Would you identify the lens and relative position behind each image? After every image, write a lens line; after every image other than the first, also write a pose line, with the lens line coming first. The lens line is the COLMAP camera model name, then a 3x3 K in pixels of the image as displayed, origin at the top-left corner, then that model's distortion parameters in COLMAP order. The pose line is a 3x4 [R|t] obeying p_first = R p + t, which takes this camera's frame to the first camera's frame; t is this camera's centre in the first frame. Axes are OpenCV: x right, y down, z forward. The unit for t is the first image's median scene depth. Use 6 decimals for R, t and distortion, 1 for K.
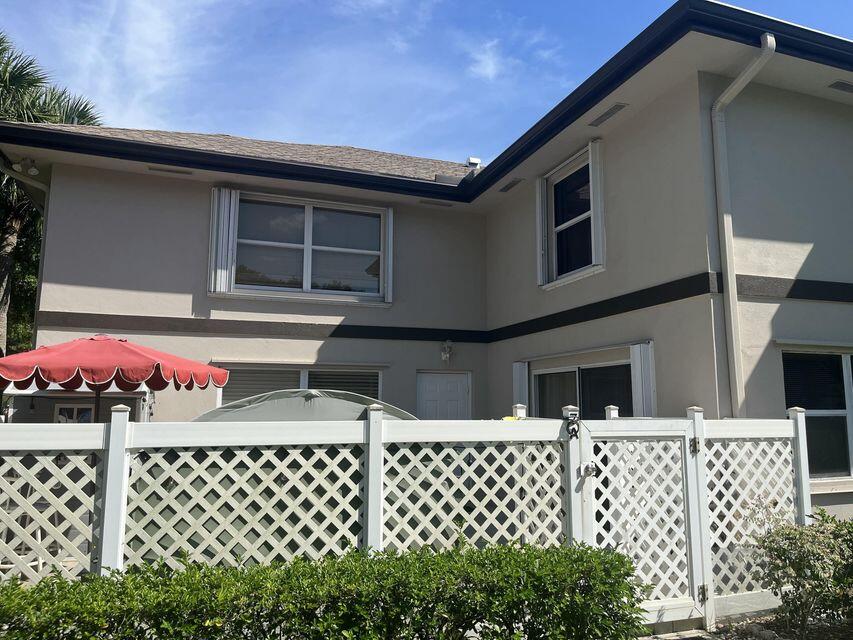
lens RADIAL K [[649.8, 0, 424.5], [0, 649.8, 319.7], [0, 0, 1]] dist [-0.002172, -0.003532]
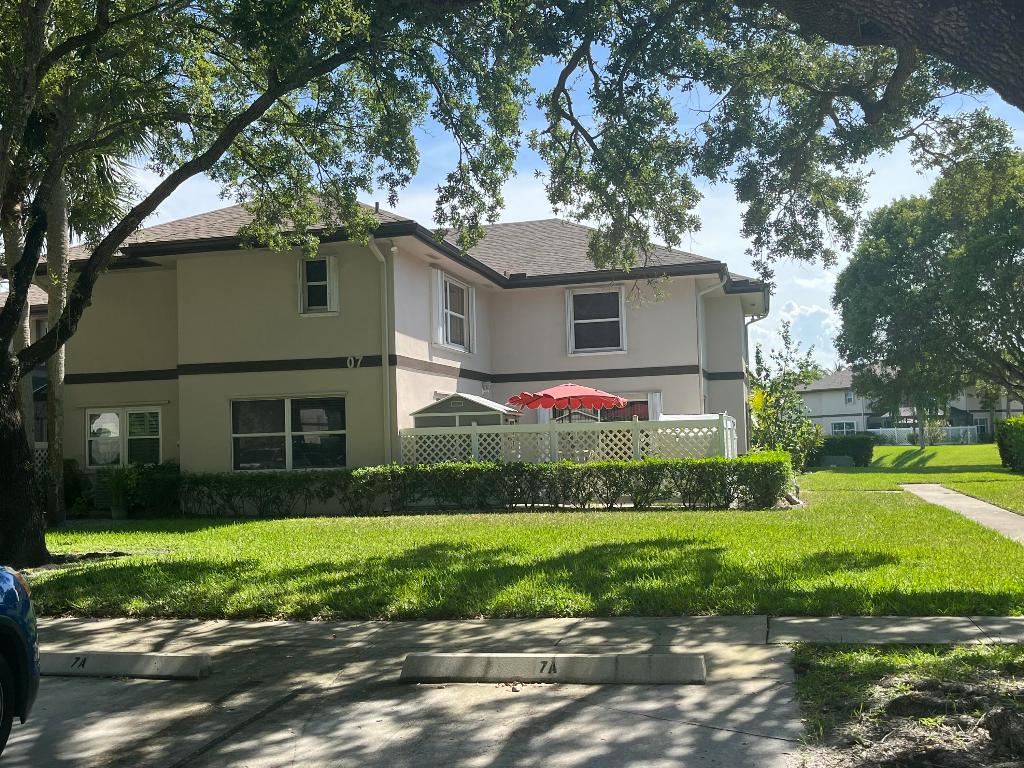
lens RADIAL K [[1021.1, 0, 510.6], [0, 1021.1, 380.5], [0, 0, 1]] dist [0.109958, 0.000000]
pose [[0.571710, 0.034551, 0.819728, -2.031736], [-0.086161, 0.996117, 0.018106, -0.016736], [-0.815919, -0.080980, 0.572466, -0.410924]]
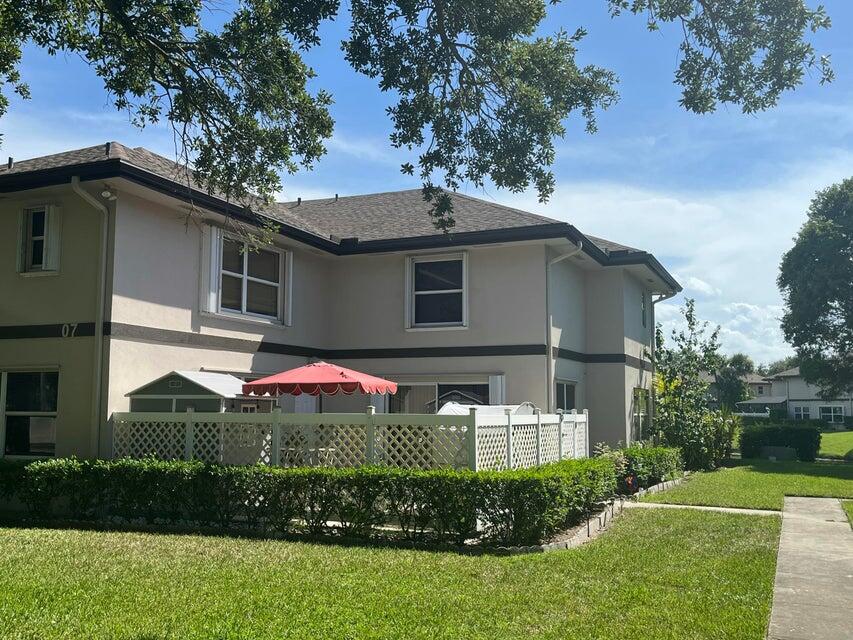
lens RADIAL K [[850.6, 0, 428.1], [0, 850.6, 338.8], [0, 0, 1]] dist [0.109958, 0.000000]
pose [[0.686146, 0.064433, 0.724604, -1.184633], [-0.107771, 0.994082, 0.013656, -0.058834], [-0.719436, -0.087462, 0.689030, -0.407388]]
